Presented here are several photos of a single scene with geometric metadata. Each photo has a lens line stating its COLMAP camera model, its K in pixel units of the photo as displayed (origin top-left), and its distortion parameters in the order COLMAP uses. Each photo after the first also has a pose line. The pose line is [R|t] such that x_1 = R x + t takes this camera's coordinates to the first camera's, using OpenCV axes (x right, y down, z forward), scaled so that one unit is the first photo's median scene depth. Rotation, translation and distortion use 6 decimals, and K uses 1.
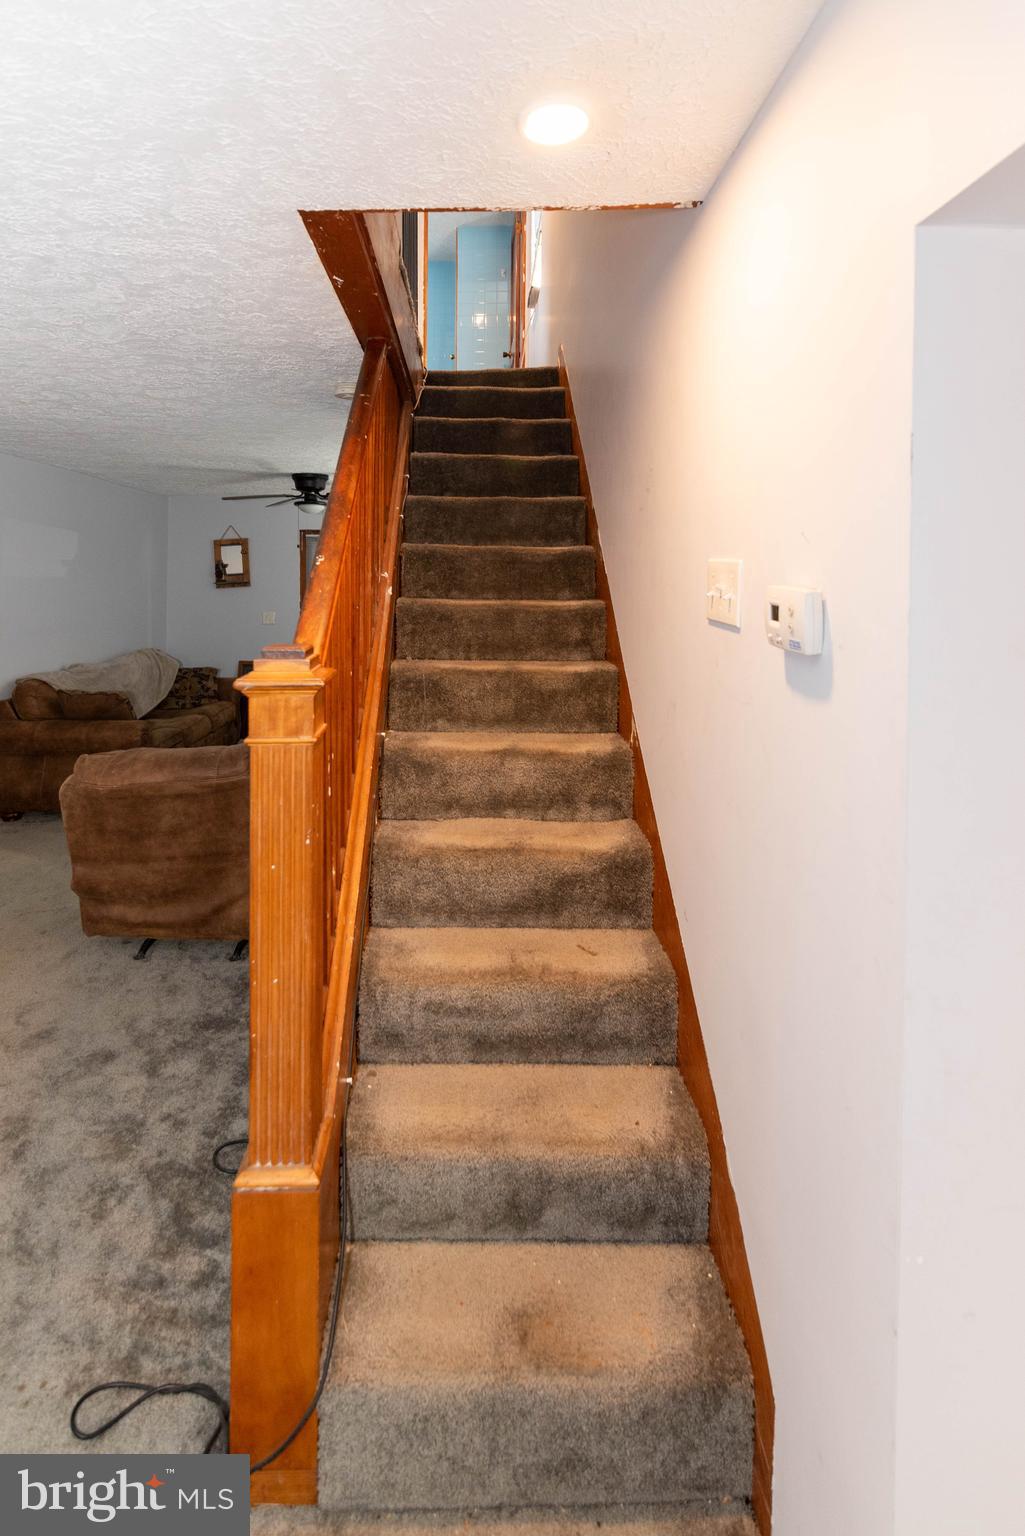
lens RADIAL K [[704.5, 0, 512.5], [0, 704.5, 768.0], [0, 0, 1]] dist [0.004425, -0.000095]
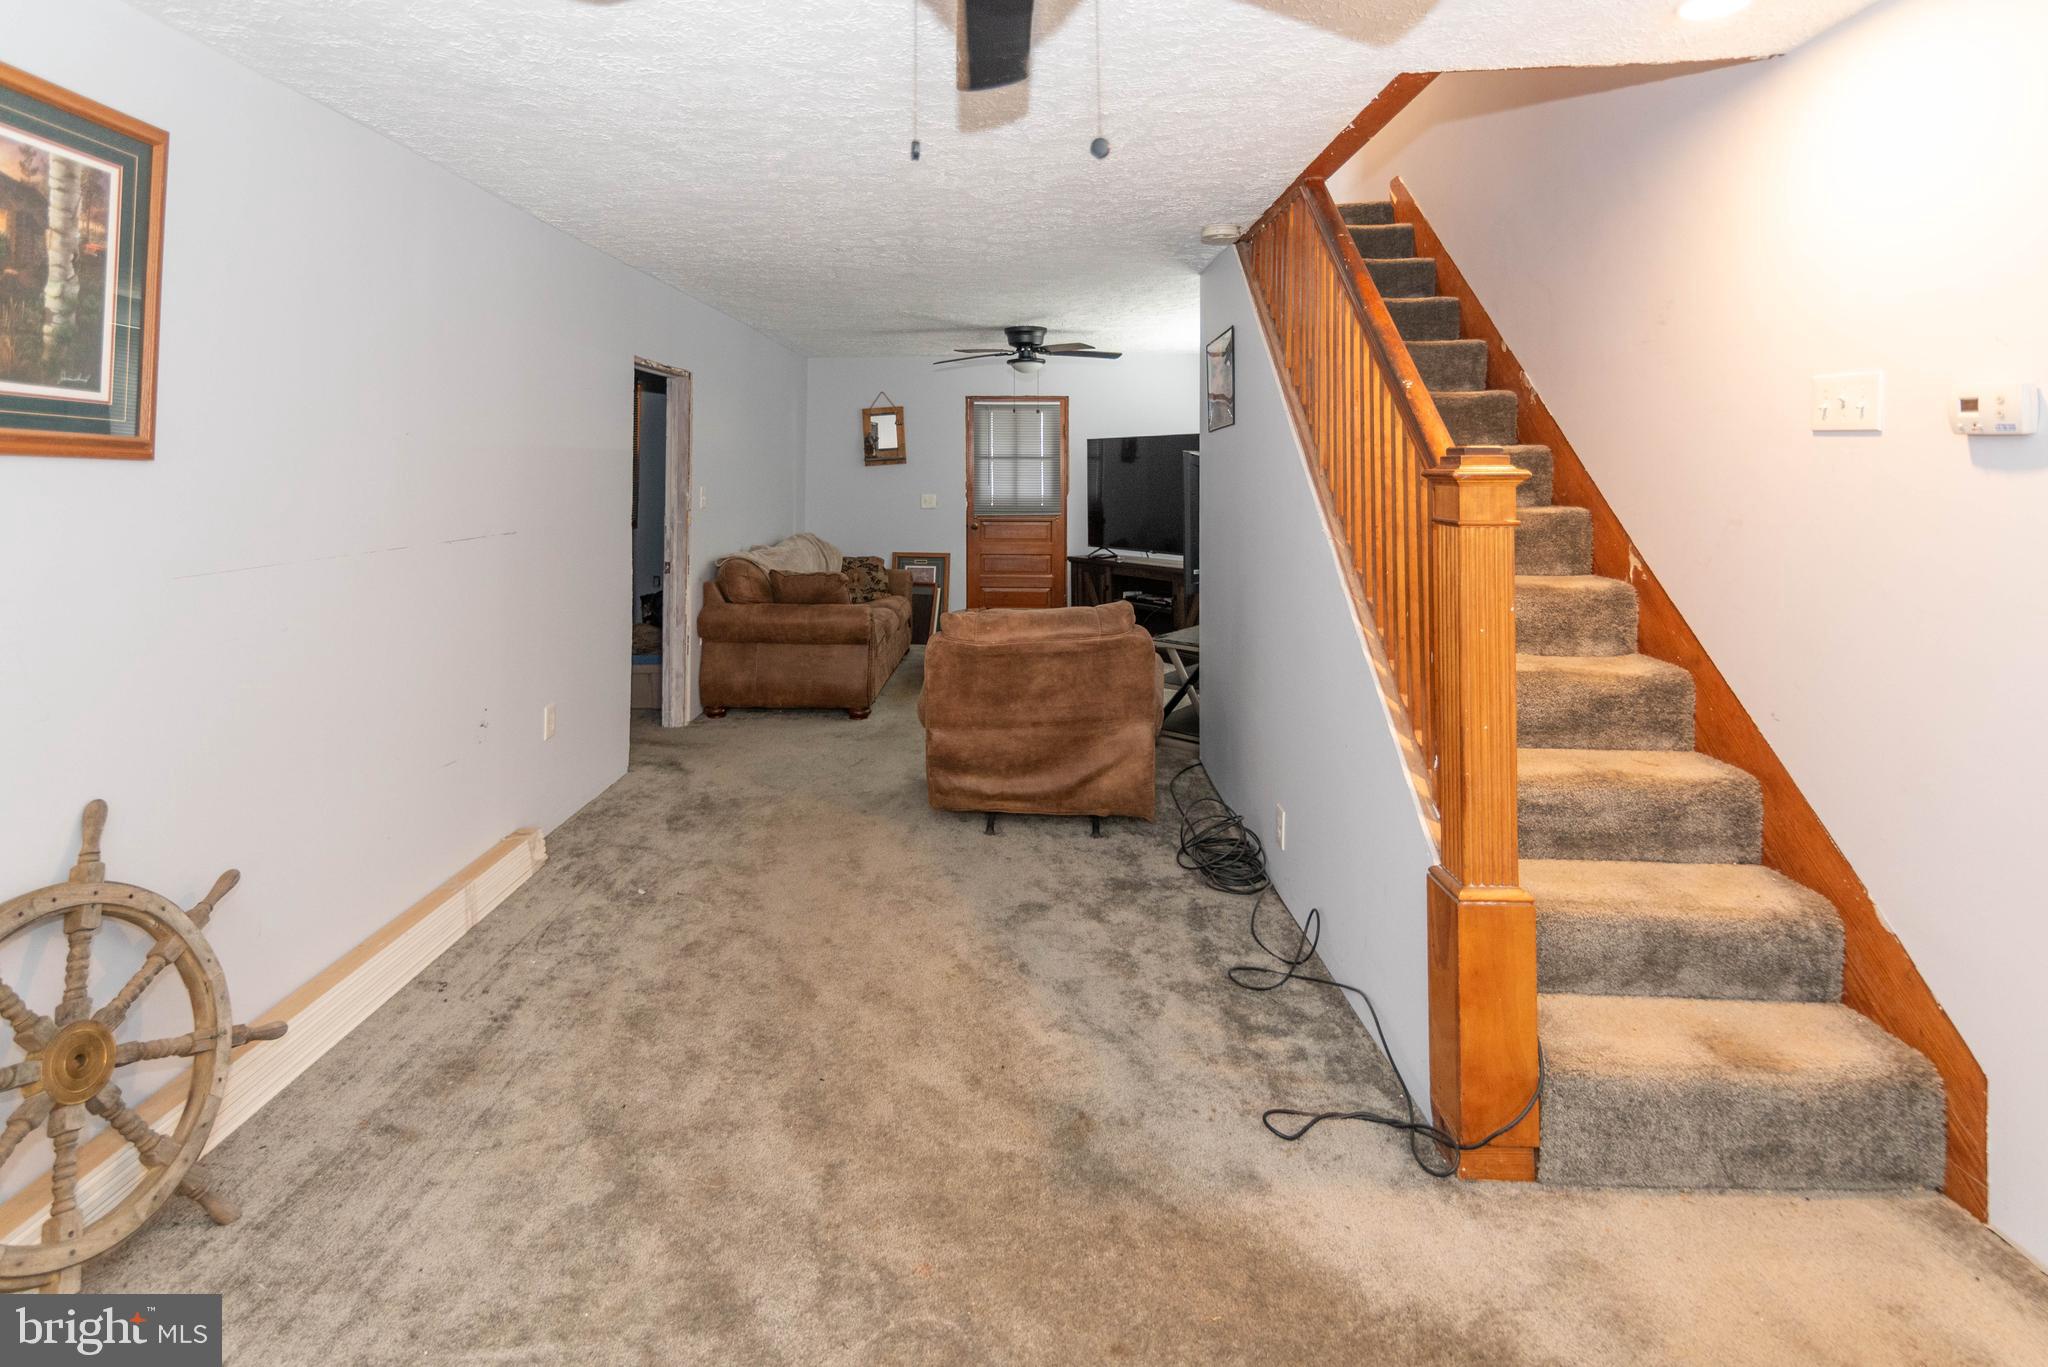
lens RADIAL K [[954.4, 0, 1024.0], [0, 954.4, 683.5], [0, 0, 1]] dist [0.007068, -0.000712]
pose [[0.998043, 0.012897, -0.061185, -0.539957], [-0.015708, 0.998833, -0.045681, 0.168856], [0.060525, 0.046553, 0.997081, -0.336724]]
